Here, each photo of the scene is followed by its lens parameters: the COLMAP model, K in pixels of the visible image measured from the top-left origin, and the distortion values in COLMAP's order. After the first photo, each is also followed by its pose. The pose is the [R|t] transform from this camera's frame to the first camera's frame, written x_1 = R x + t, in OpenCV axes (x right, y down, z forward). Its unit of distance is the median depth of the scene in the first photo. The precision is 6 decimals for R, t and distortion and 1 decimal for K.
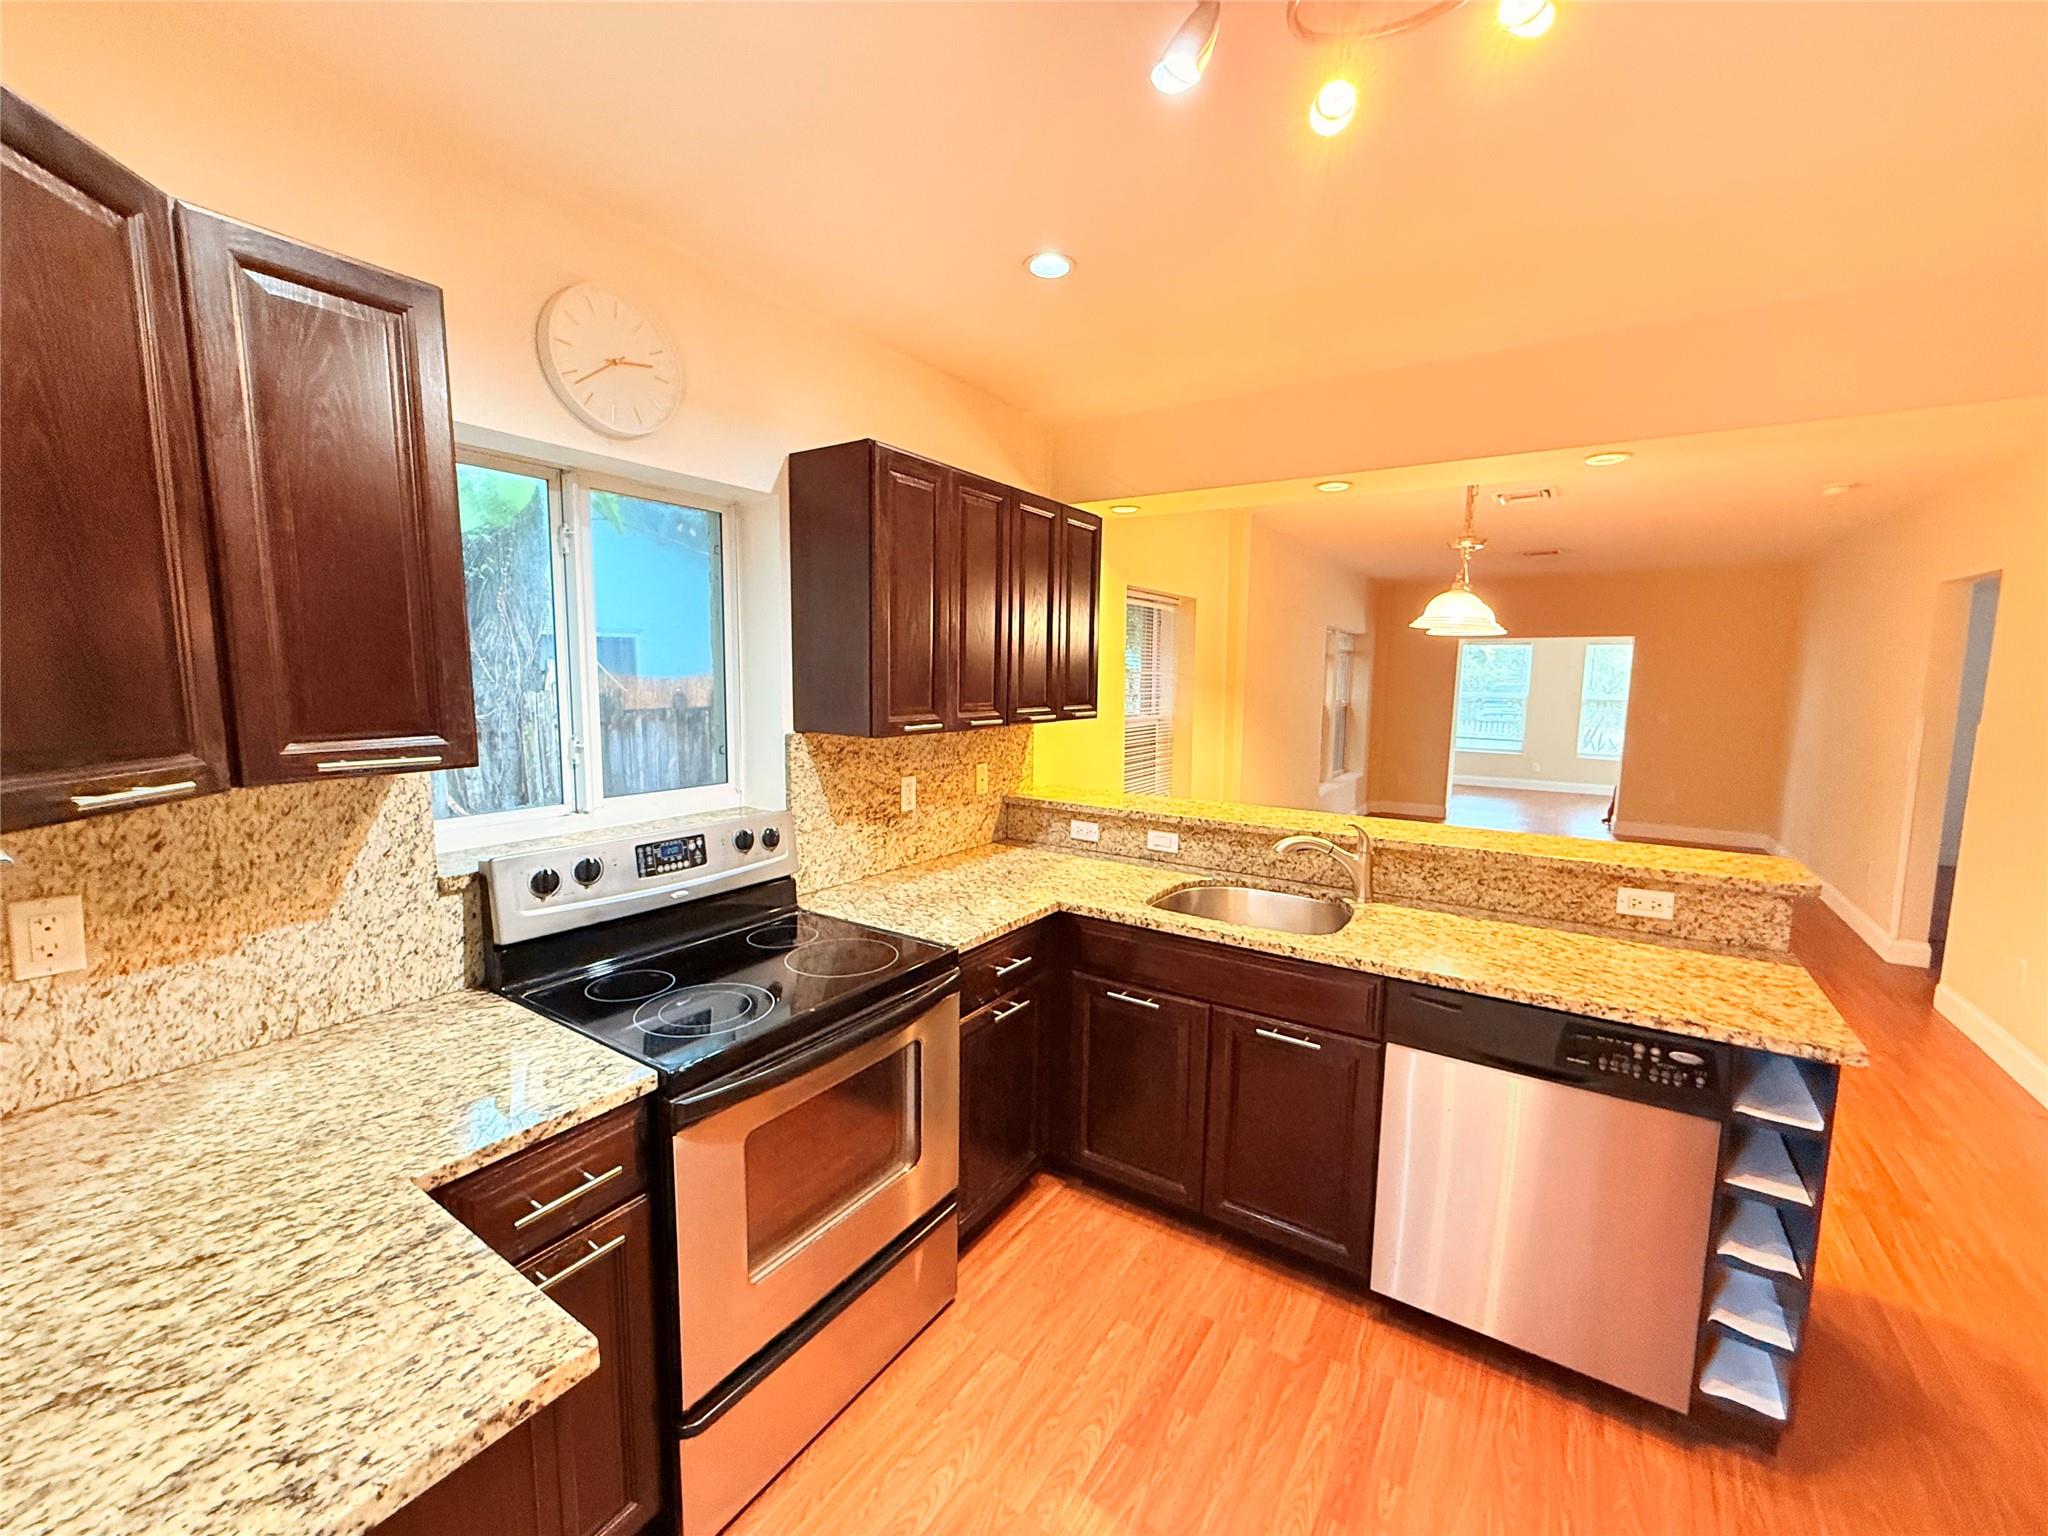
lens RADIAL K [[809.9, 0, 1024.0], [0, 809.9, 768.0], [0, 0, 1]] dist [-0.000837, -0.000114]
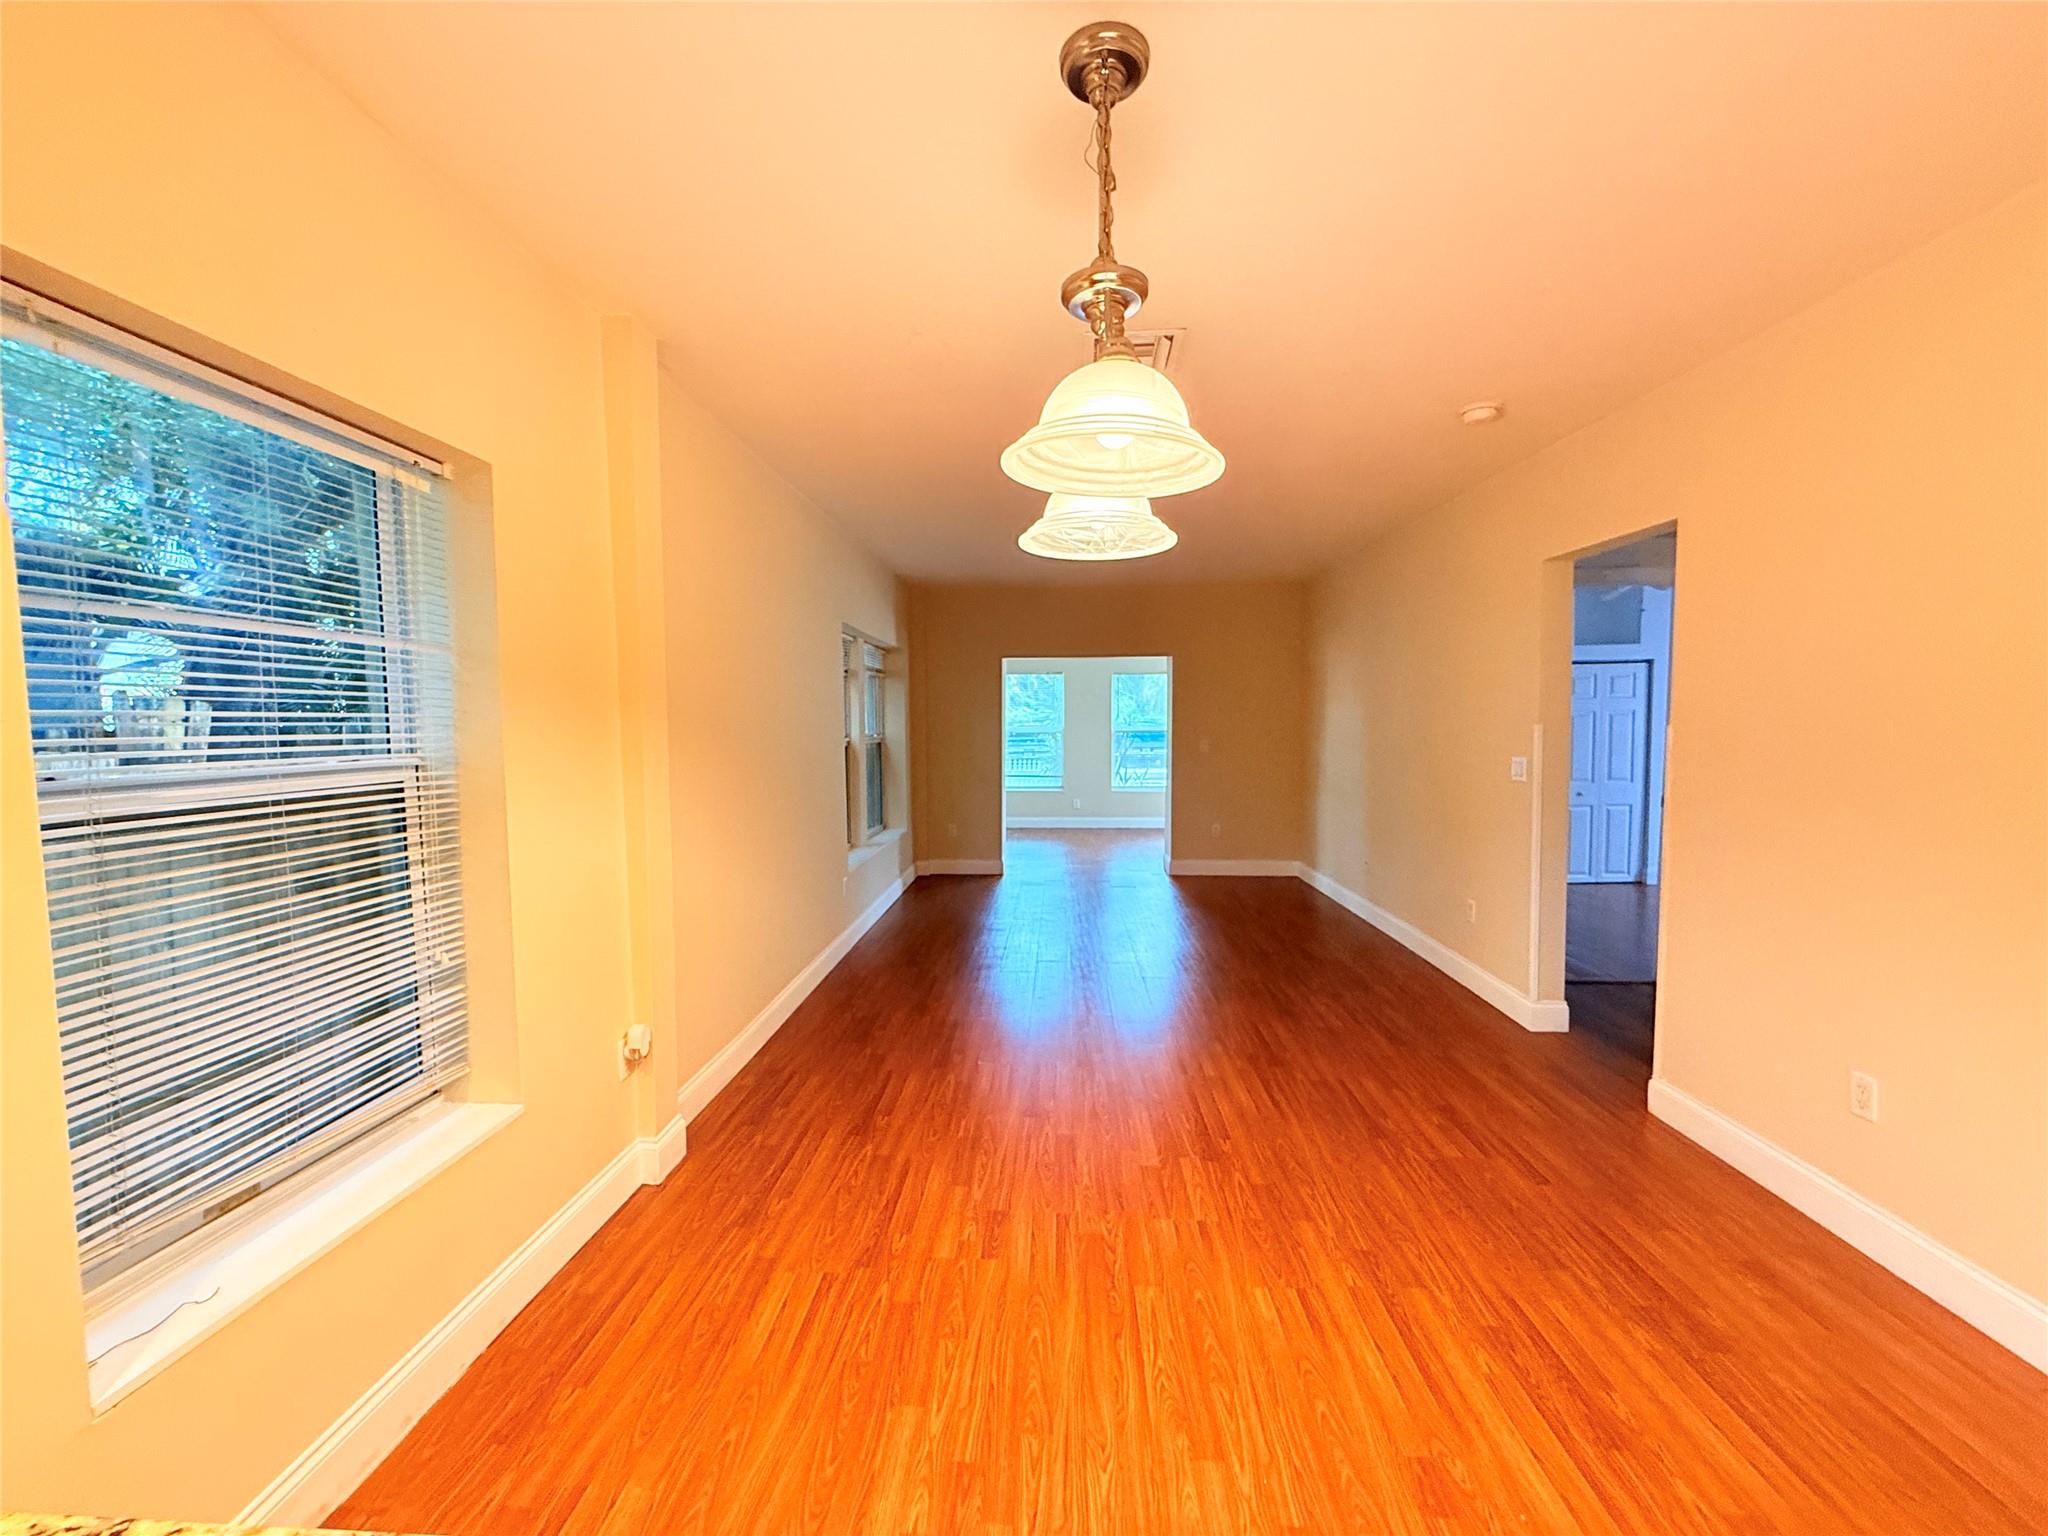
lens RADIAL K [[809.9, 0, 1024.0], [0, 809.9, 768.0], [0, 0, 1]] dist [-0.000837, -0.000114]
pose [[0.856360, -0.045236, 0.514394, 0.128748], [0.074922, 0.996499, -0.037098, -0.014007], [-0.510915, 0.070309, 0.856751, 0.298035]]
